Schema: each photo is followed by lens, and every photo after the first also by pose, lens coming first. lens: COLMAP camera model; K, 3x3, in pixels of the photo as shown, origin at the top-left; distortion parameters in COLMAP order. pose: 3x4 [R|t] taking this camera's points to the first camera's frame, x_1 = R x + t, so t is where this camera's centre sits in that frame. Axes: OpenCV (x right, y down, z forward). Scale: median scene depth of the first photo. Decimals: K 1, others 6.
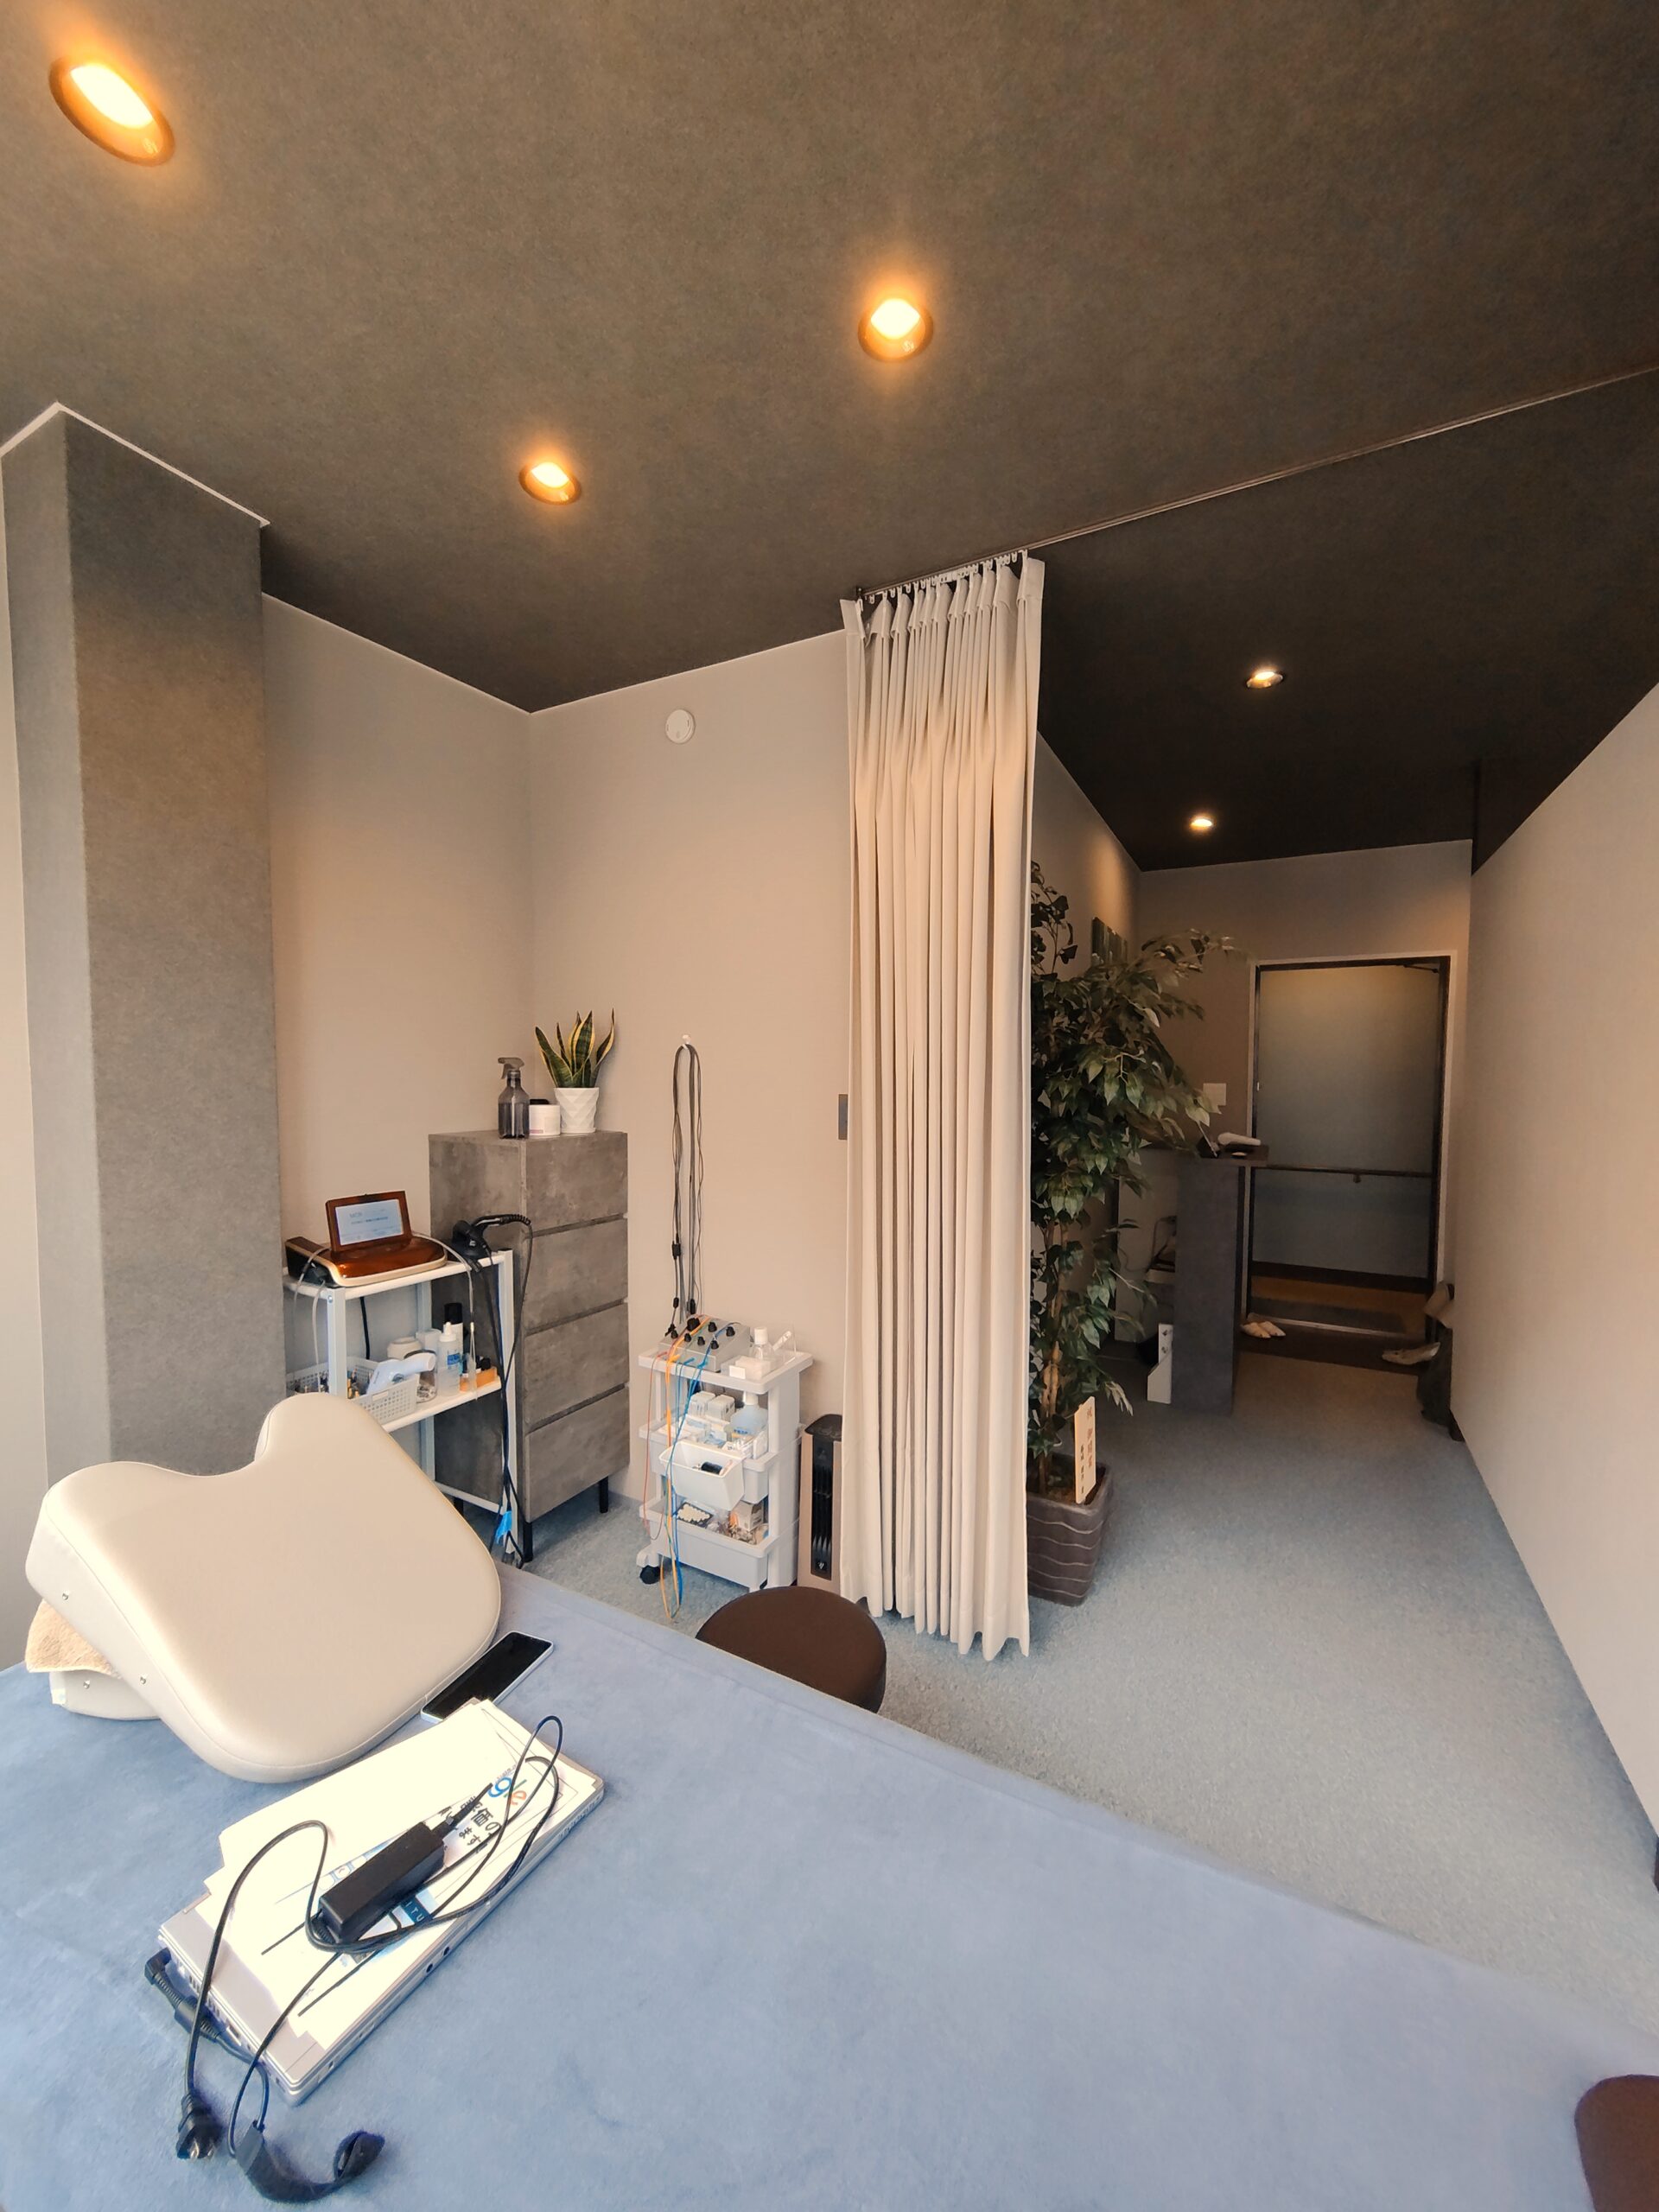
lens RADIAL K [[852.7, 0, 829.6], [0, 852.7, 1114.6], [0, 0, 1]] dist [-0.001303, 0.000508]
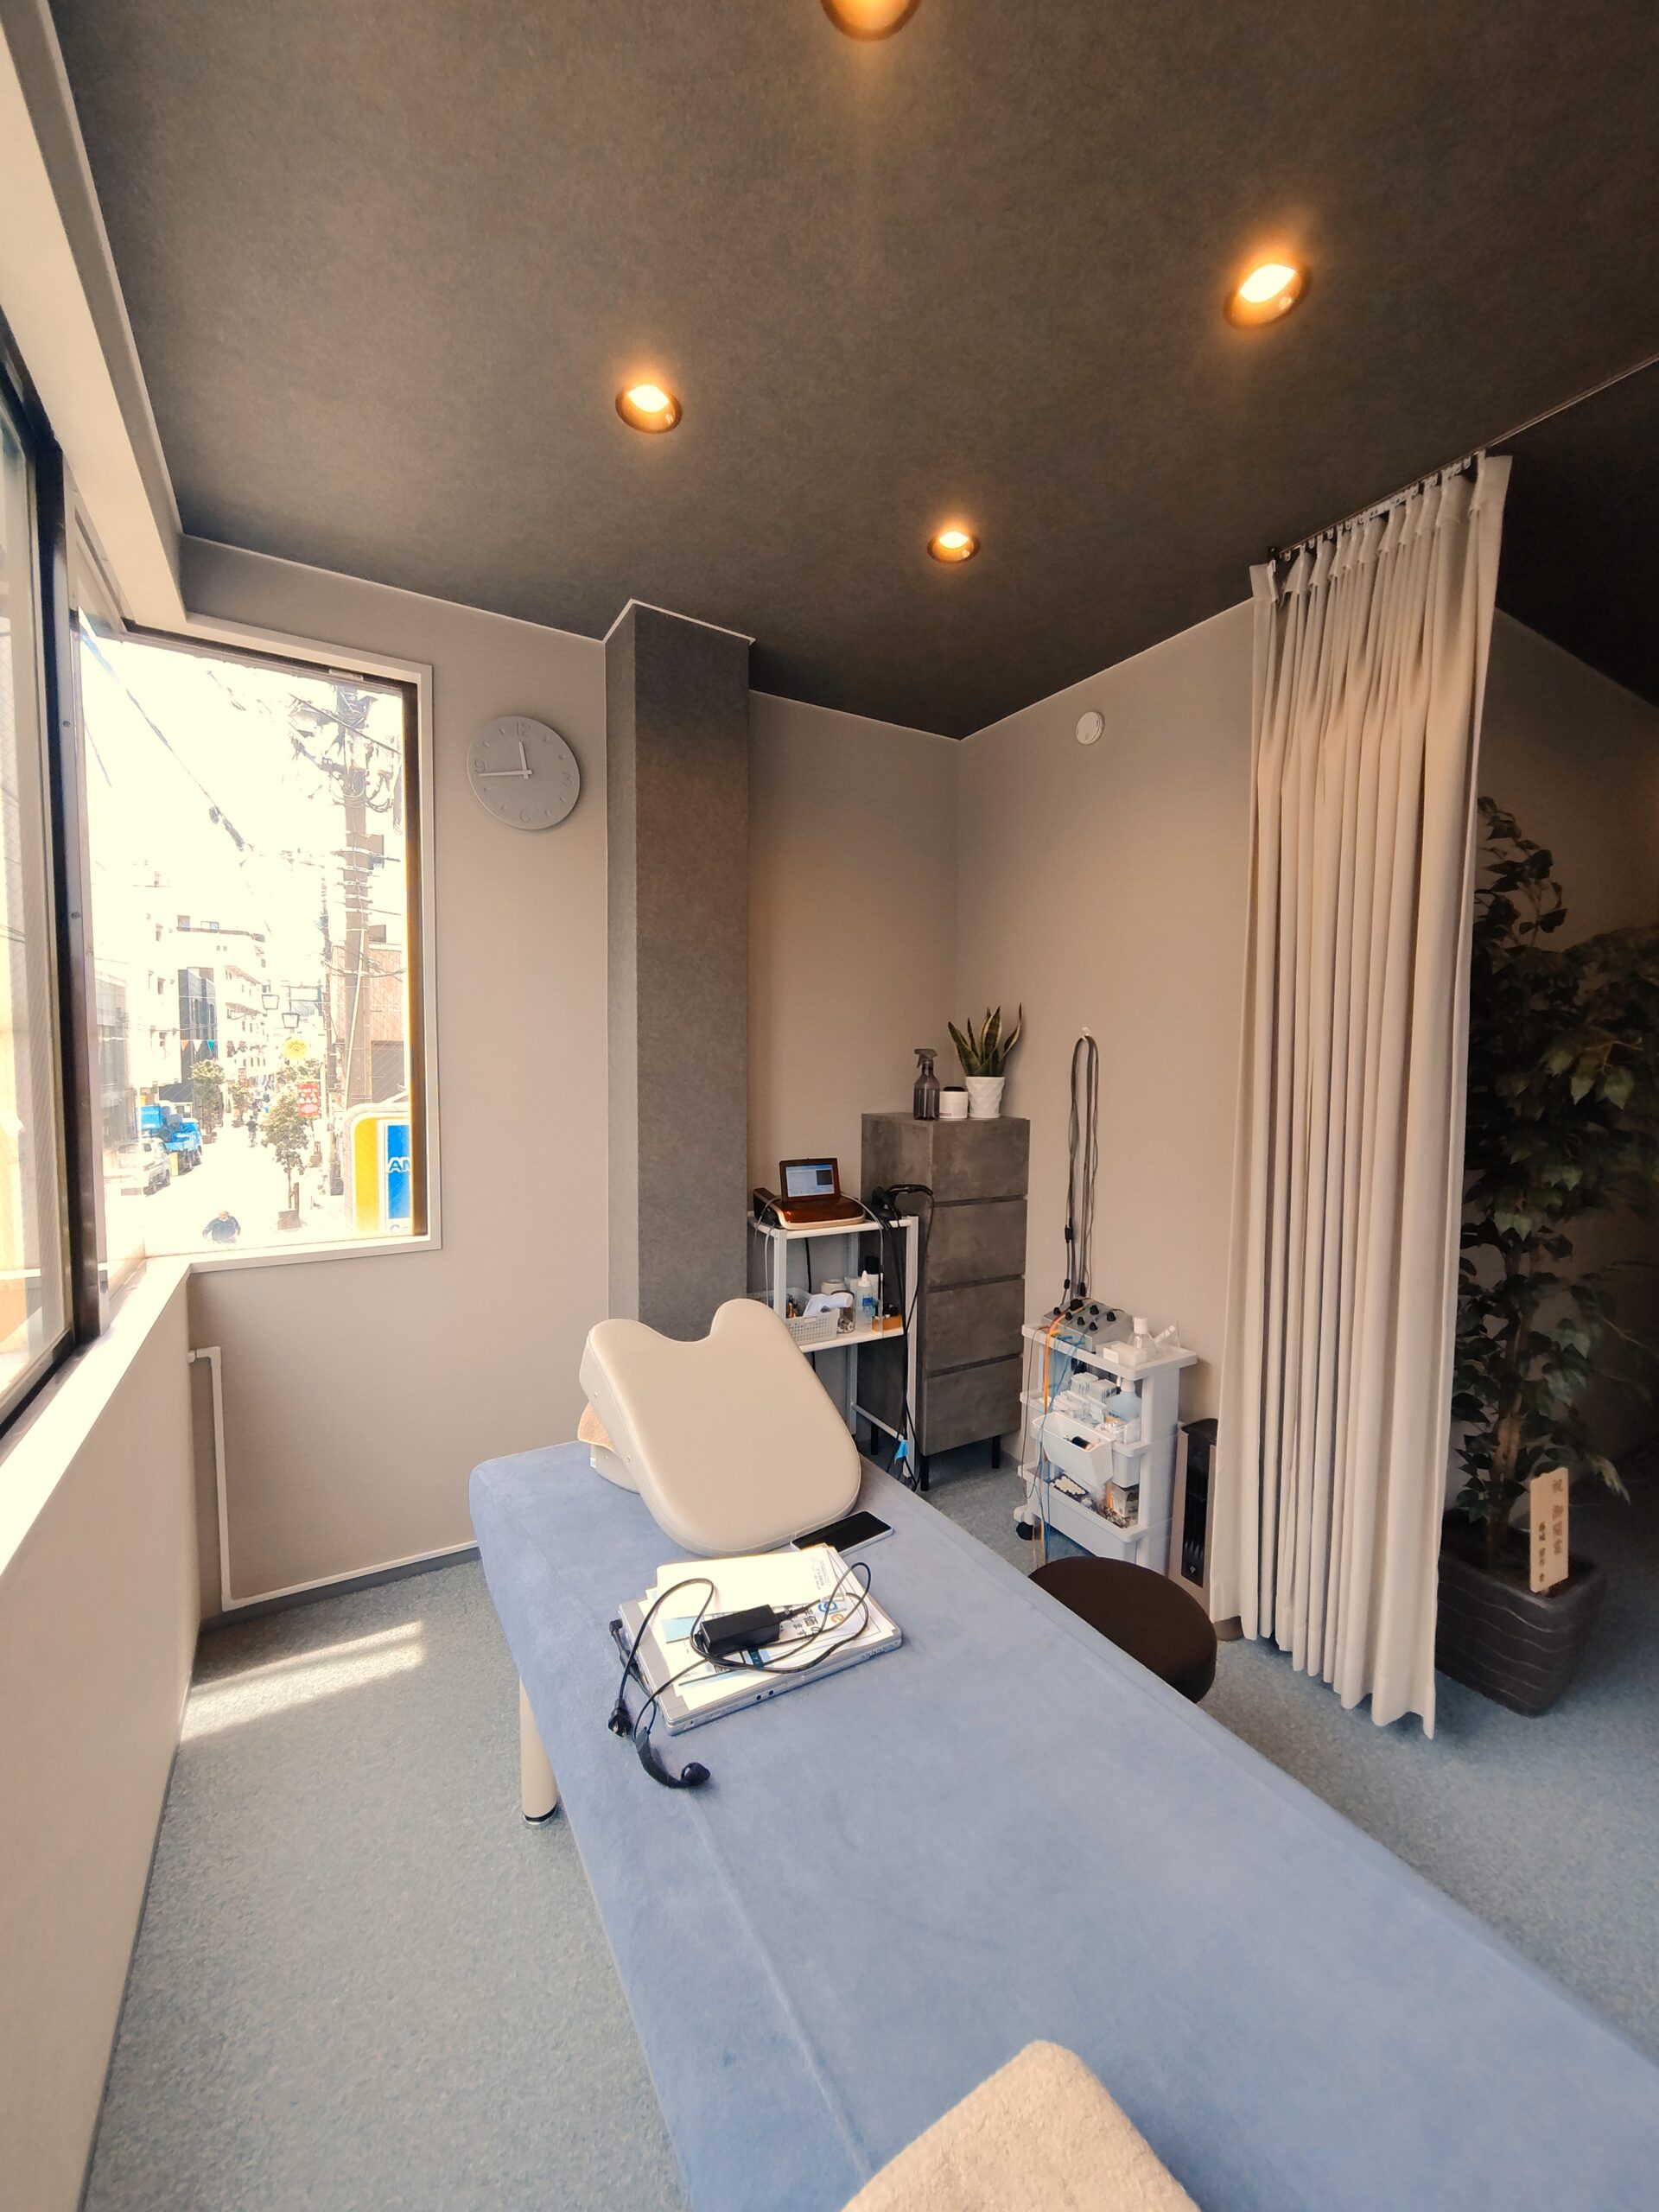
lens RADIAL K [[852.7, 0, 829.6], [0, 852.7, 1114.6], [0, 0, 1]] dist [-0.001303, 0.000508]
pose [[0.859032, 0.038100, -0.510502, 0.107288], [-0.035140, 0.999263, 0.015447, 0.008625], [0.510715, 0.004670, 0.859738, -0.050512]]
